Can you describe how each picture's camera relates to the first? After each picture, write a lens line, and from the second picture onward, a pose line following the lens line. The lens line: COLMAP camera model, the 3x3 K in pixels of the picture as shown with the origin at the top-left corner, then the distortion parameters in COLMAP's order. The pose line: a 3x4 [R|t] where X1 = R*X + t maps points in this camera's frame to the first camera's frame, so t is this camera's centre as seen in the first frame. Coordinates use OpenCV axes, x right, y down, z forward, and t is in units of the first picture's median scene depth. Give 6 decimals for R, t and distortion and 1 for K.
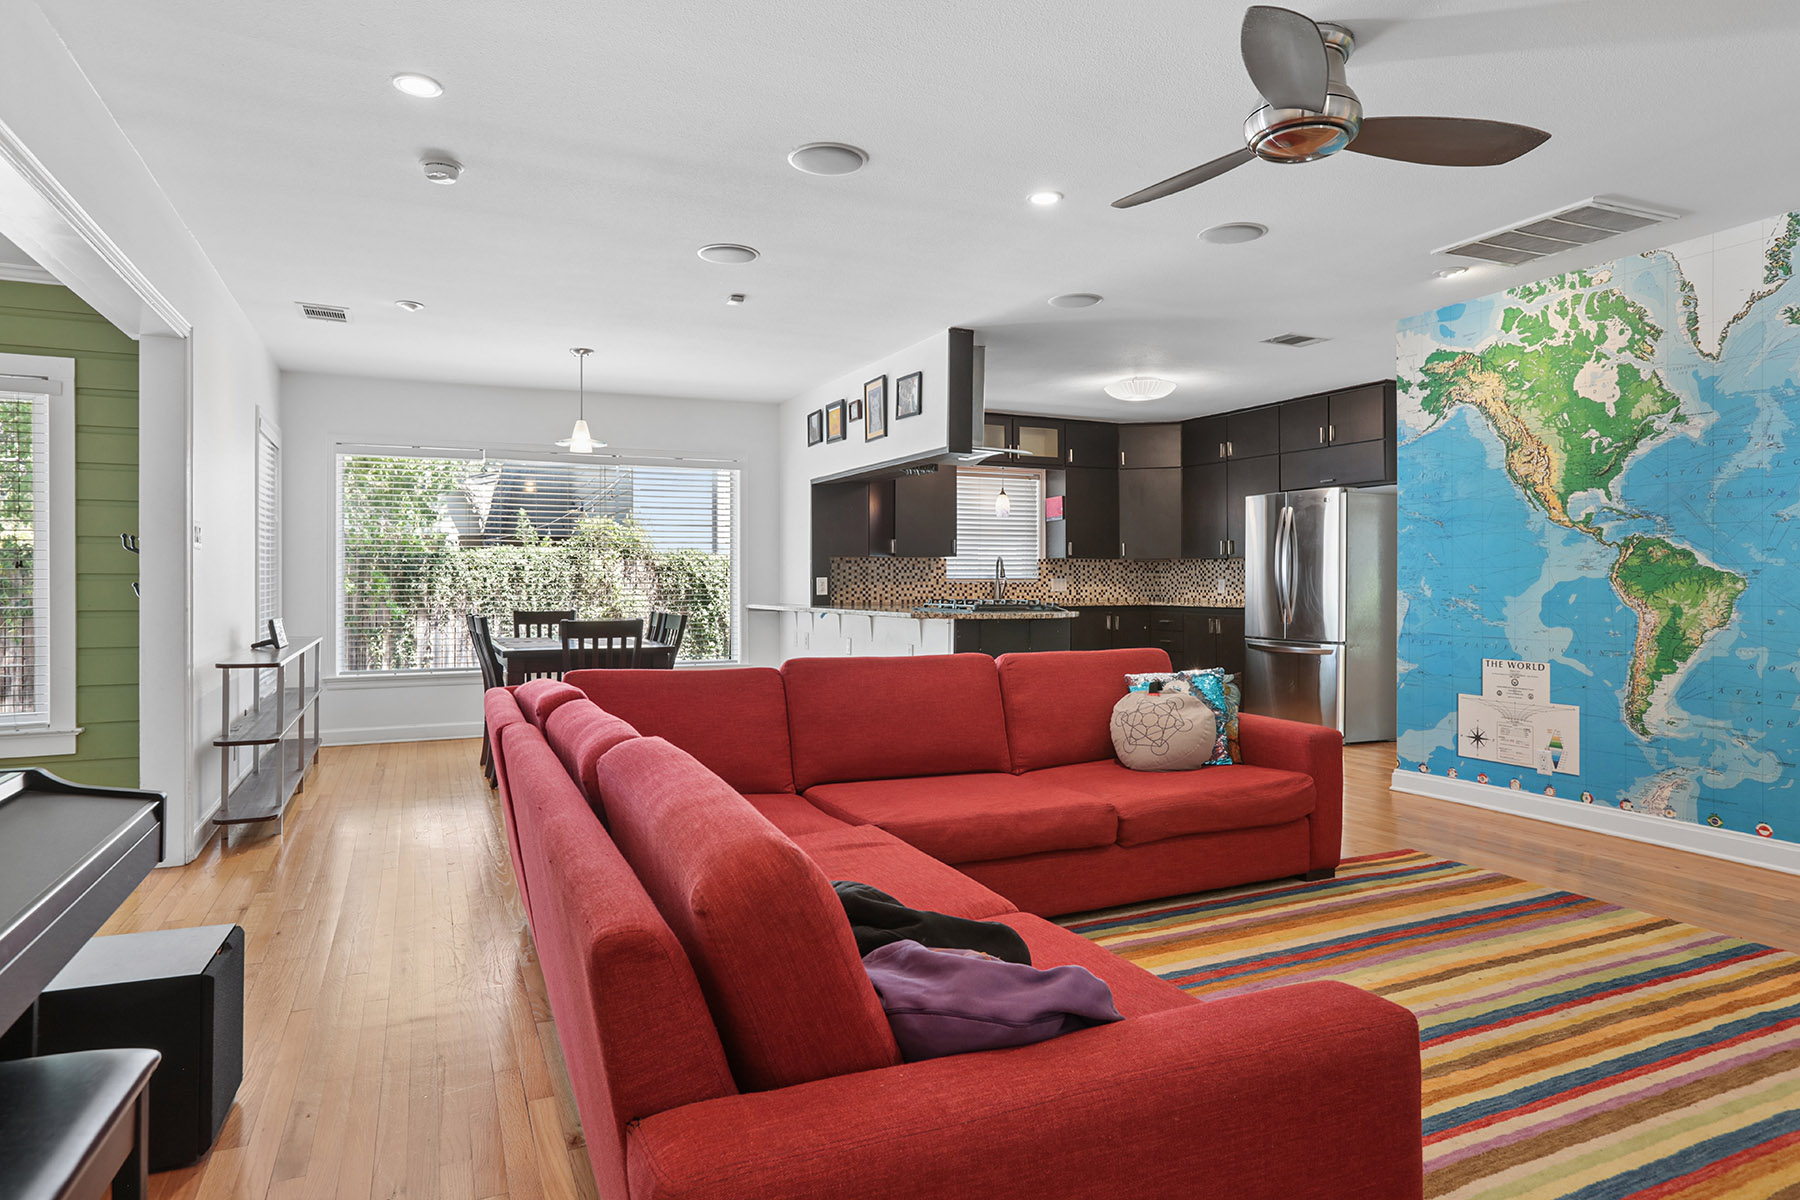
lens RADIAL K [[1132.0, 0, 896.5], [0, 1132.0, 585.5], [0, 0, 1]] dist [0.009814, 0.003574]
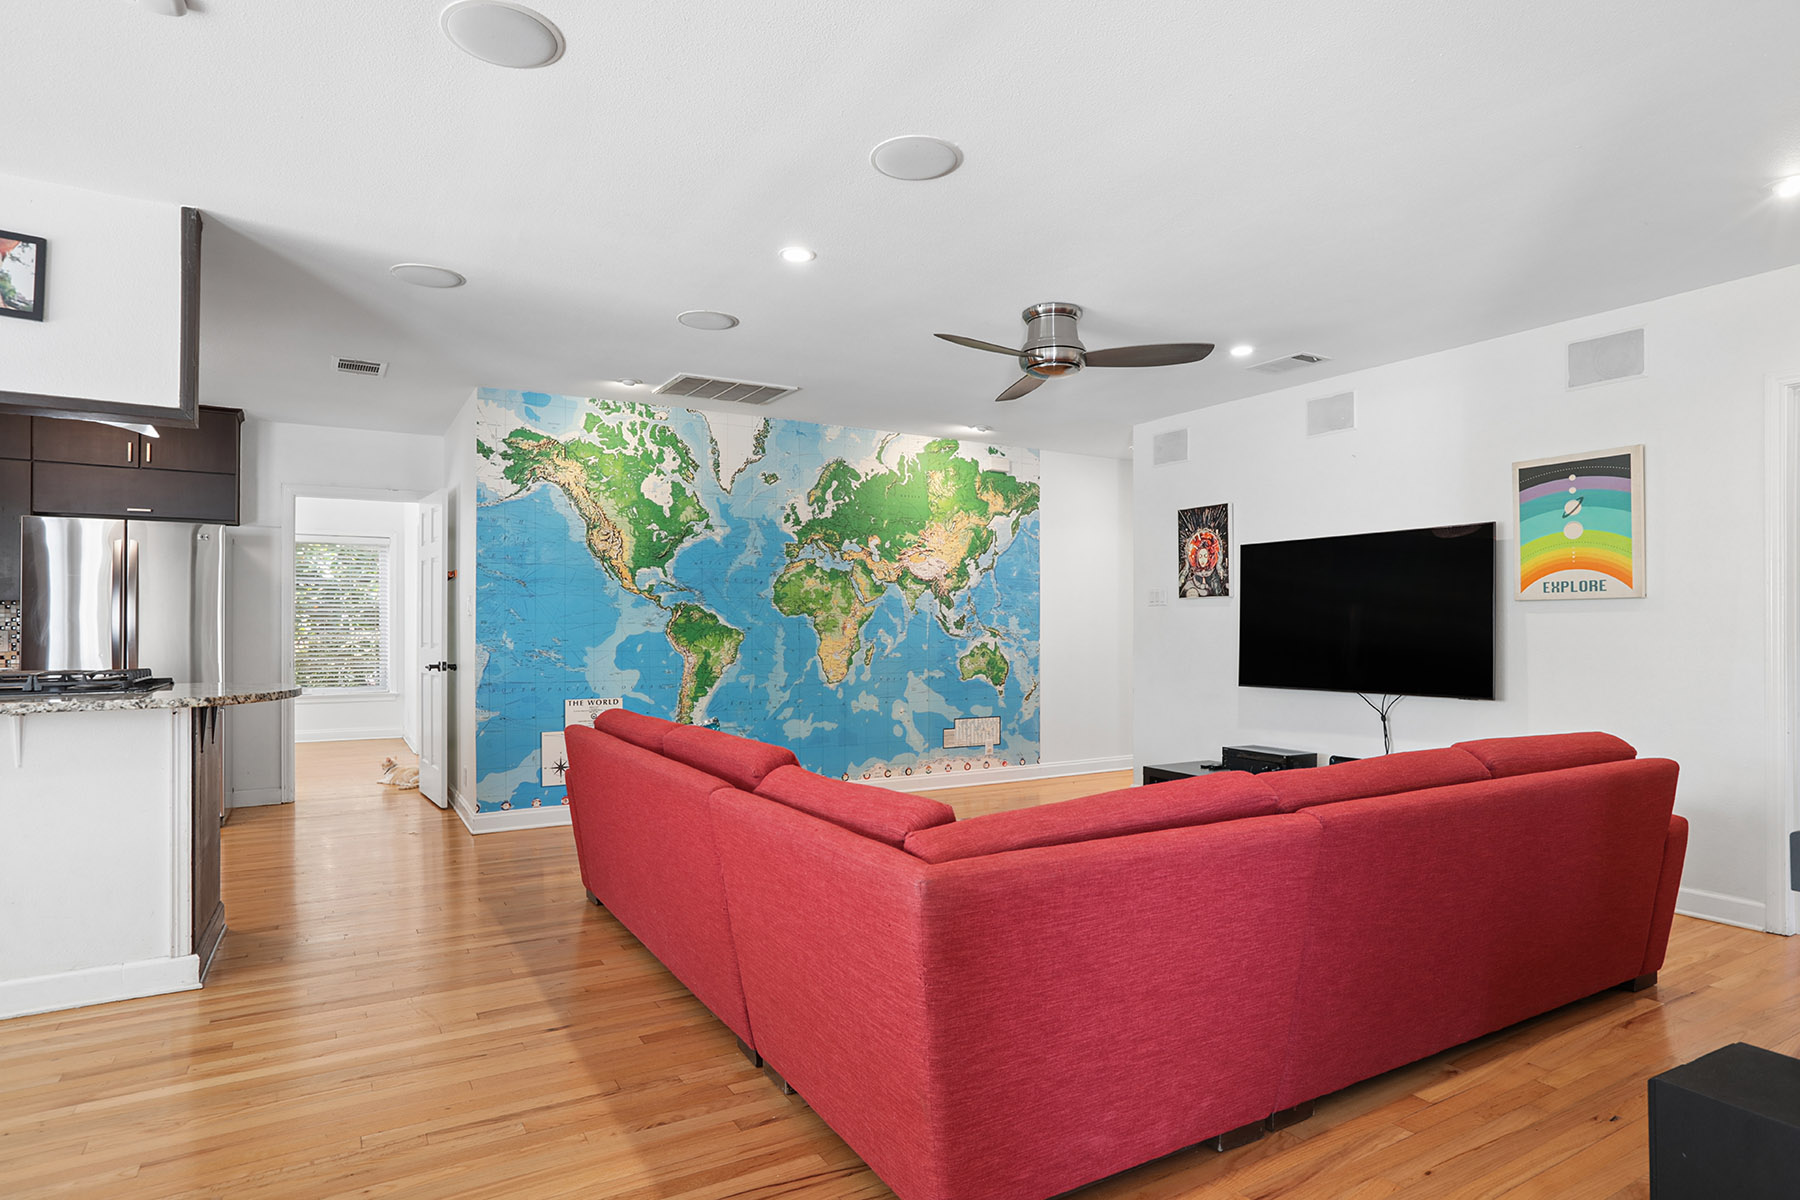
lens RADIAL K [[983.3, 0, 894.5], [0, 983.3, 617.2], [0, 0, 1]] dist [-0.000477, 0.006997]
pose [[-0.117096, 0.006355, 0.993100, -0.597350], [-0.001413, 0.999977, -0.006566, -0.017290], [-0.993120, -0.002172, -0.117084, 0.851039]]
